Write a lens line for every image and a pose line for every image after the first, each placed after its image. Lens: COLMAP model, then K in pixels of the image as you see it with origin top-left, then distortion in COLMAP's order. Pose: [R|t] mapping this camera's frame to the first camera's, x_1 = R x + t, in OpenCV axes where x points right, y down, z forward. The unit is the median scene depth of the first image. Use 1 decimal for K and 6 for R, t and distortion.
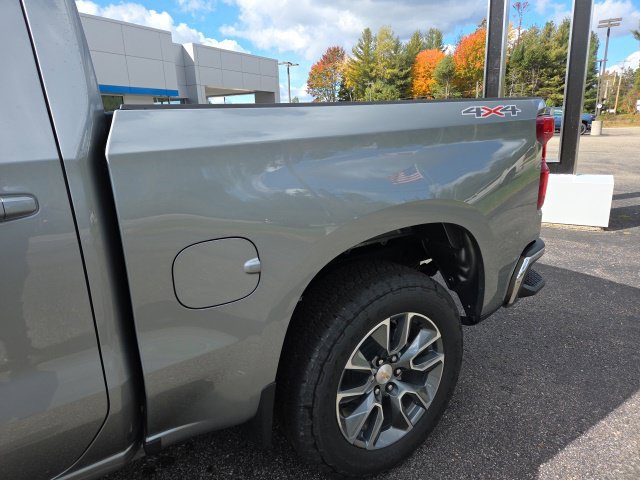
lens RADIAL K [[428.1, 0, 316.2], [0, 428.1, 235.5], [0, 0, 1]] dist [0.066186, -0.055995]
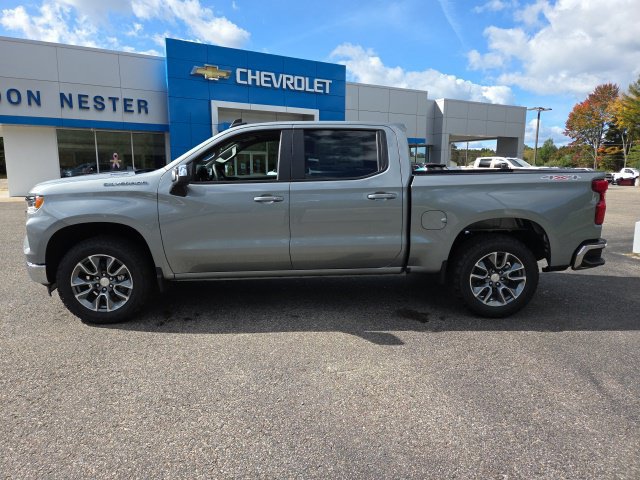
lens RADIAL K [[428.1, 0, 316.7], [0, 428.1, 241.0], [0, 0, 1]] dist [0.066186, -0.055995]
pose [[0.861982, 0.116127, -0.493460, 0.029819], [-0.154251, 0.987335, -0.037096, 0.022547], [0.482902, 0.108093, 0.868977, -0.106625]]
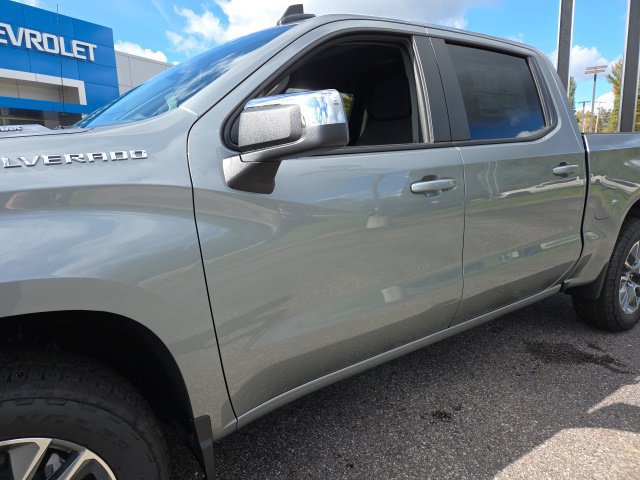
lens RADIAL K [[428.1, 0, 308.4], [0, 428.1, 234.6], [0, 0, 1]] dist [0.066186, -0.055995]
pose [[0.999586, 0.003320, 0.028563, -0.078695], [-0.001138, 0.997101, -0.076080, 0.017857], [-0.028733, 0.076016, 0.996693, -0.053025]]
